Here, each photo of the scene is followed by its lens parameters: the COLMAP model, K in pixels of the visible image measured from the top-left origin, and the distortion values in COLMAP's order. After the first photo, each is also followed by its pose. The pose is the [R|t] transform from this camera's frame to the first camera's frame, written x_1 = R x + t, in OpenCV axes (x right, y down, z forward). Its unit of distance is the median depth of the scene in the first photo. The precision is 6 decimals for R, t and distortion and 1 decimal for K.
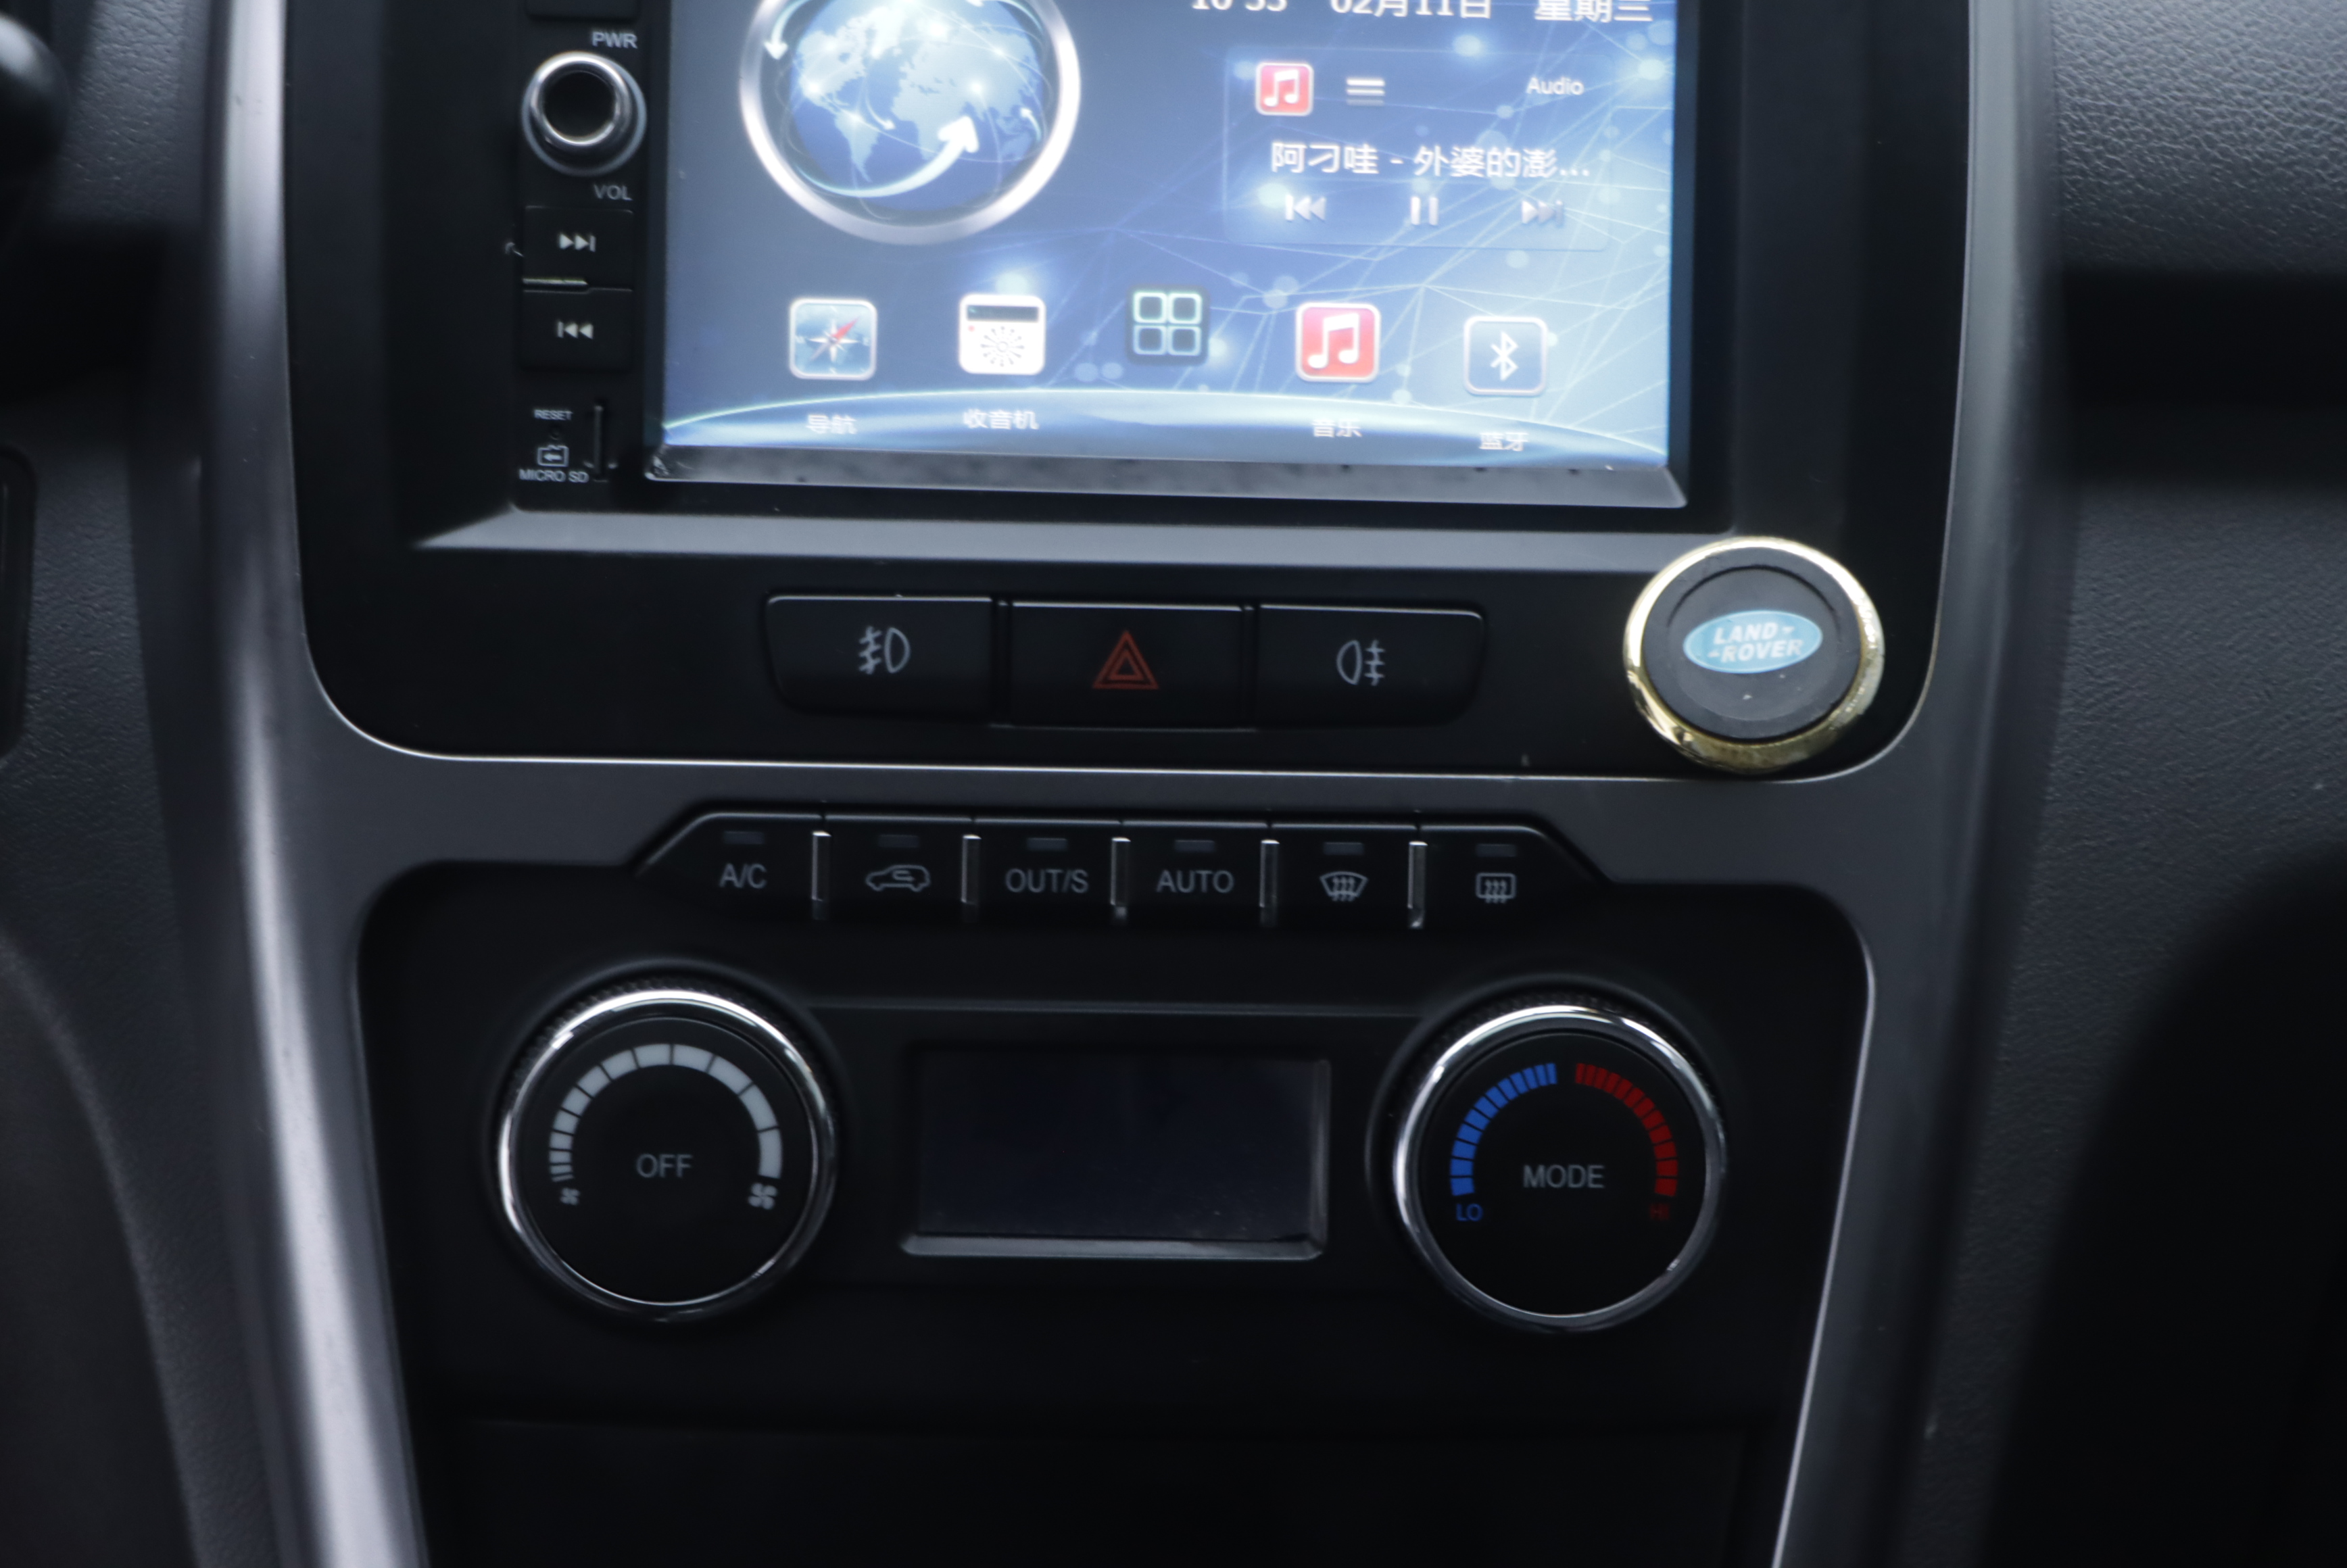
lens RADIAL K [[6215.3, 0, 1194.2], [0, 6215.3, 790.8], [0, 0, 1]] dist [0.325393, 0.000000]
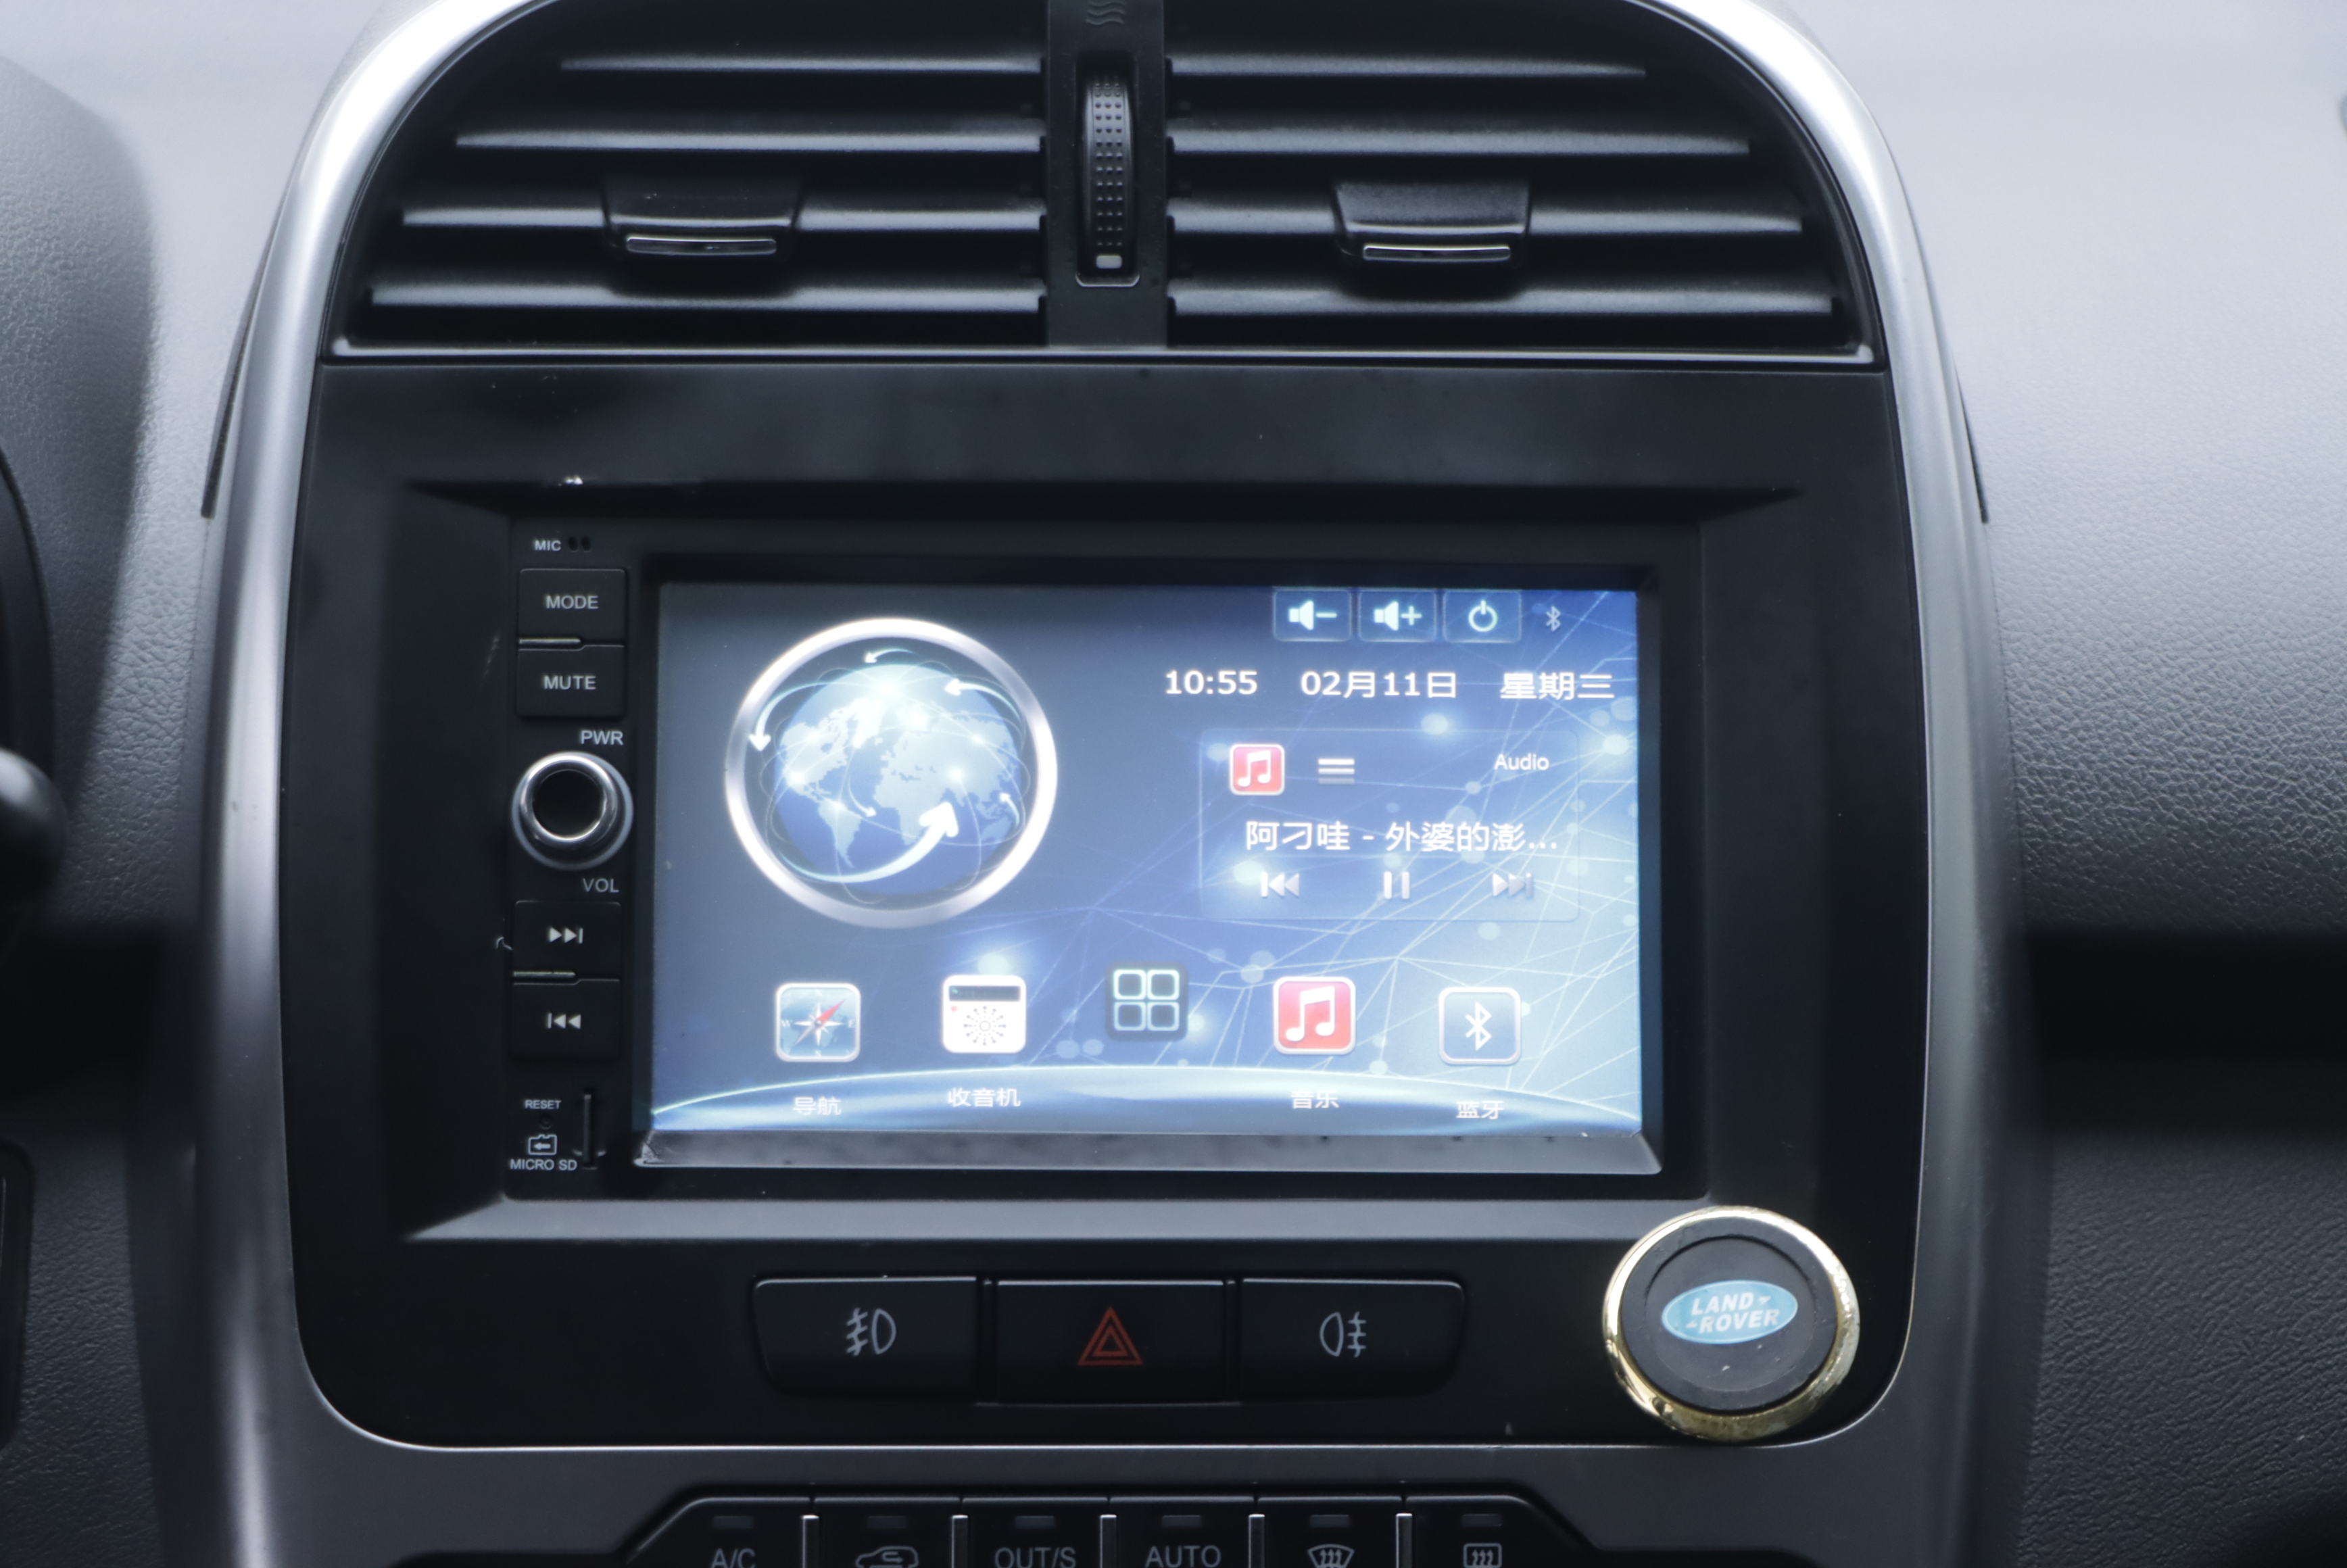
lens RADIAL K [[6215.3, 0, 1193.0], [0, 6215.3, 785.9], [0, 0, 1]] dist [0.325393, 0.000000]
pose [[0.999831, -0.018154, -0.002868, 0.006904], [0.017849, 0.996295, -0.084130, -0.024512], [0.004385, 0.084065, 0.996451, -0.015466]]
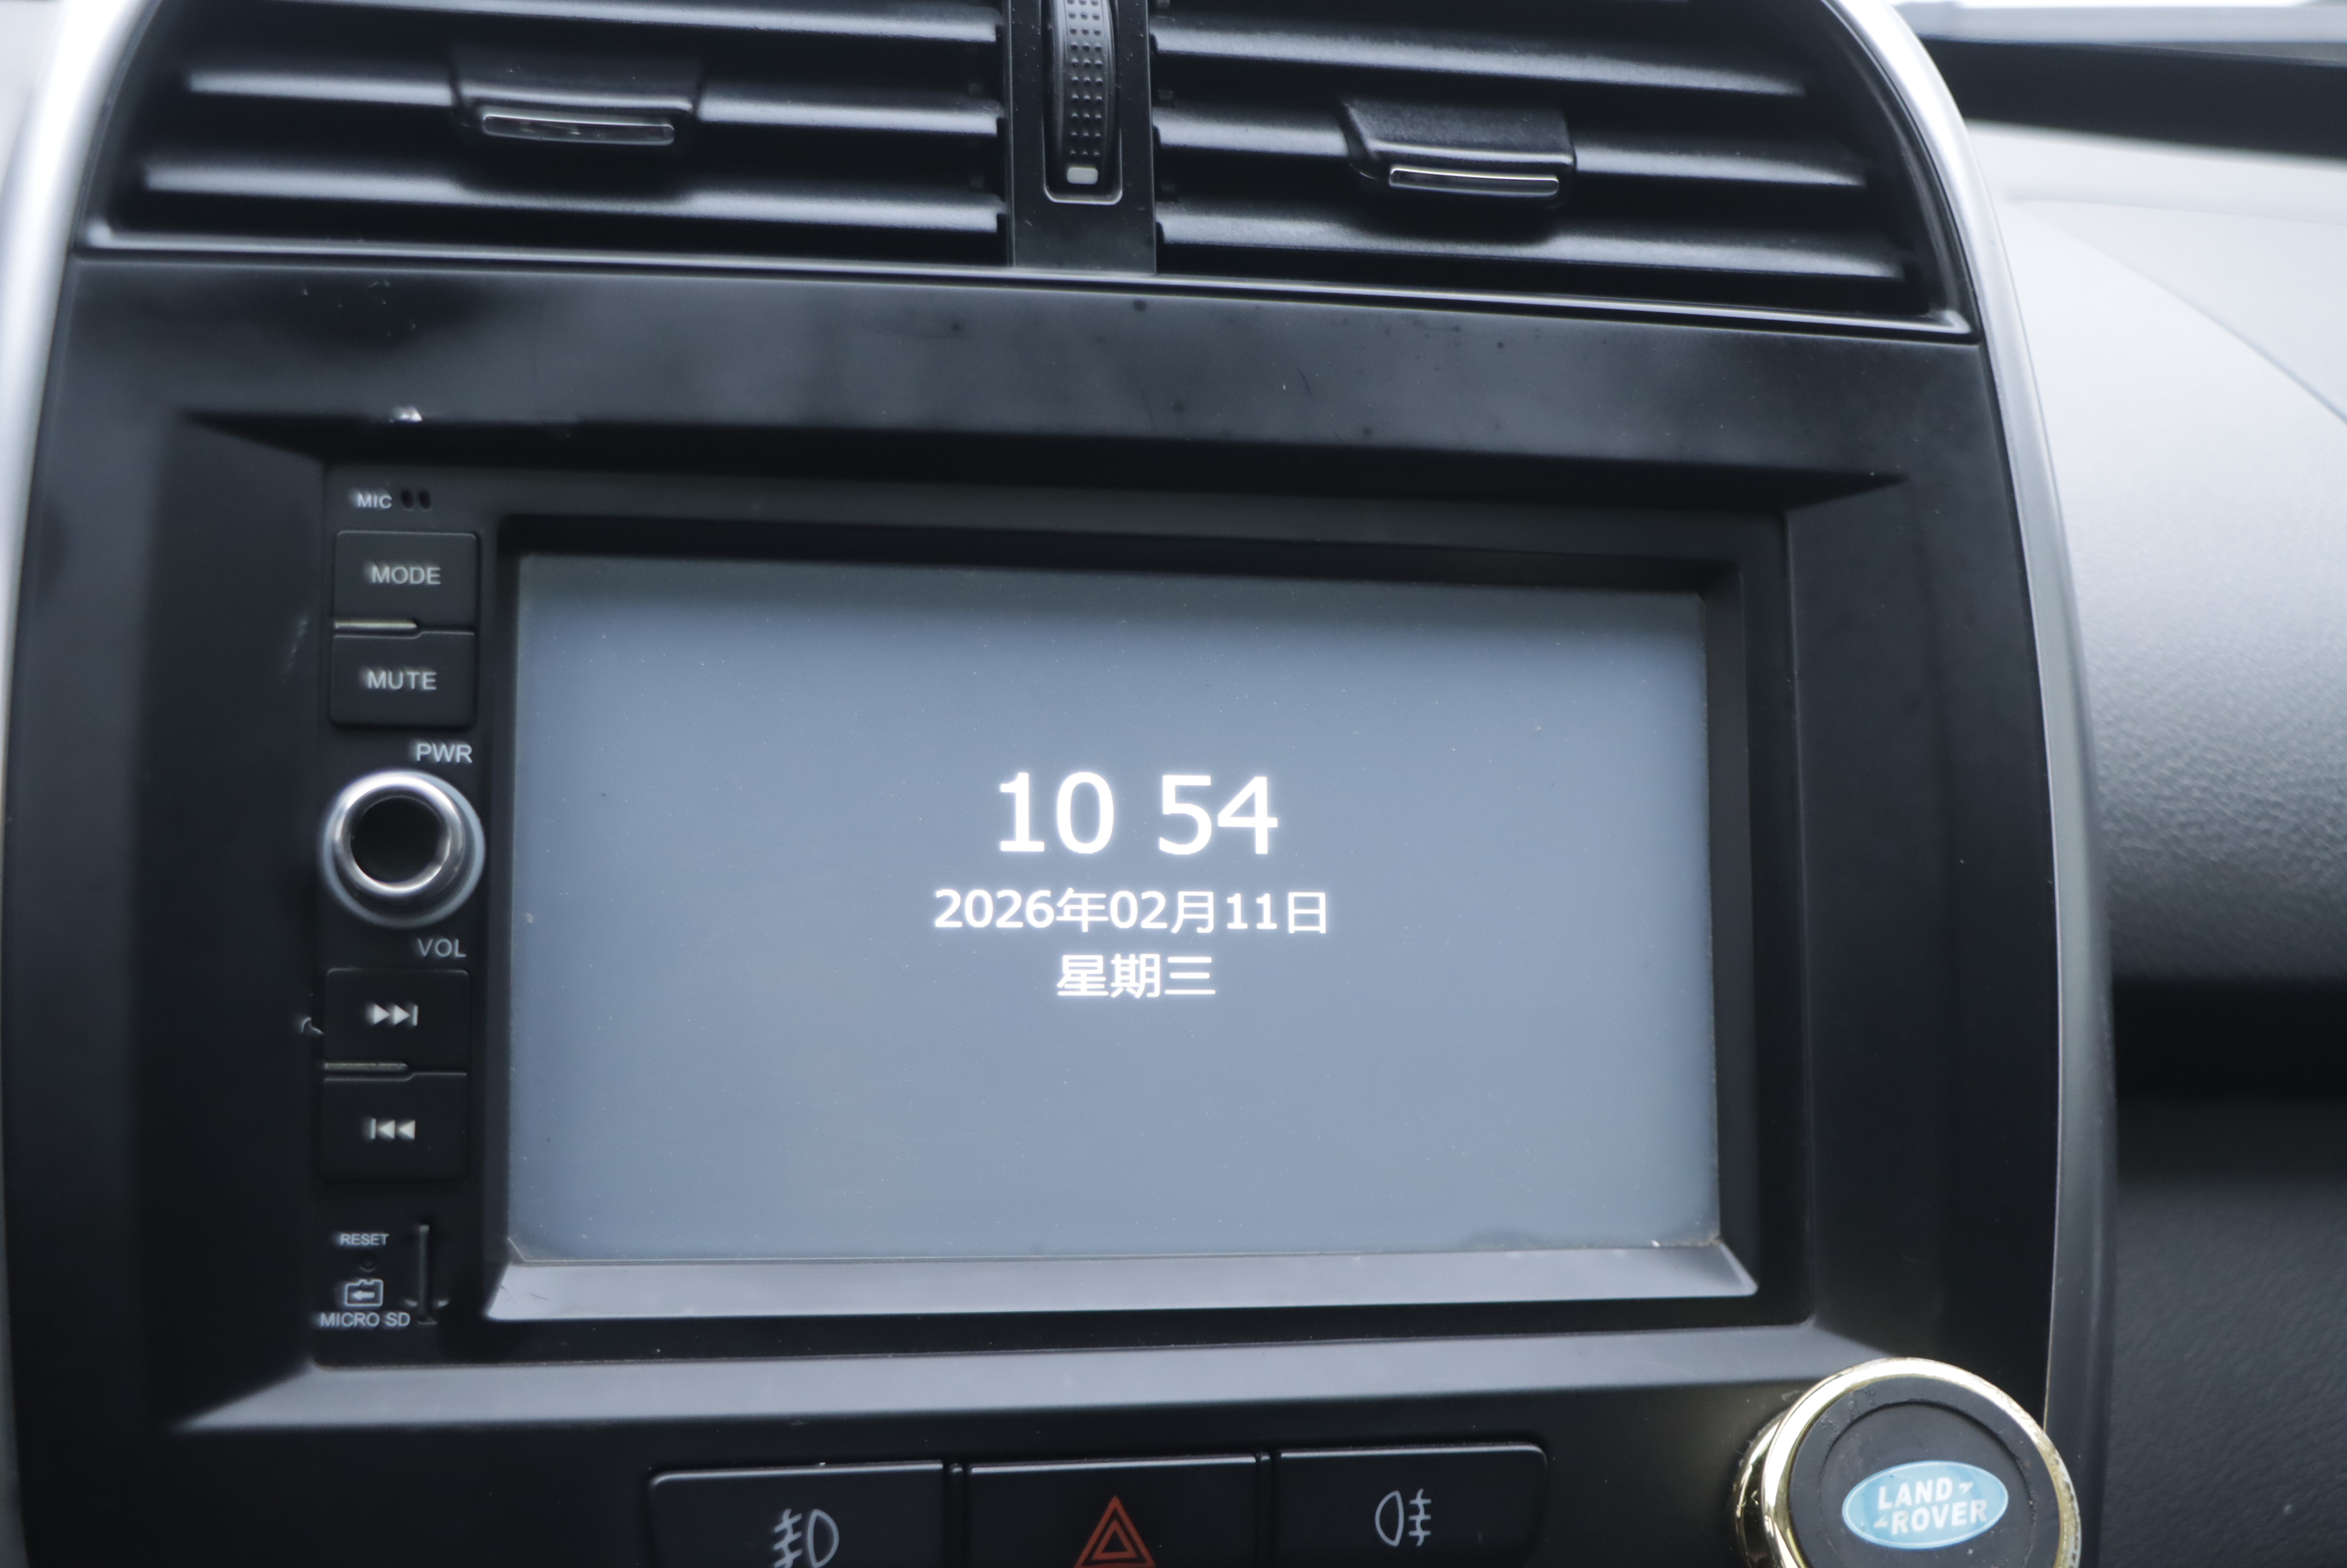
lens RADIAL K [[2847.9, 0, 1165.6], [0, 2847.9, 807.1], [0, 0, 1]] dist [-0.042890, 0.000000]
pose [[0.985700, -0.010123, 0.168207, -0.063348], [0.020634, 0.997933, -0.060860, -0.089701], [-0.167243, 0.063461, 0.983871, 0.635900]]
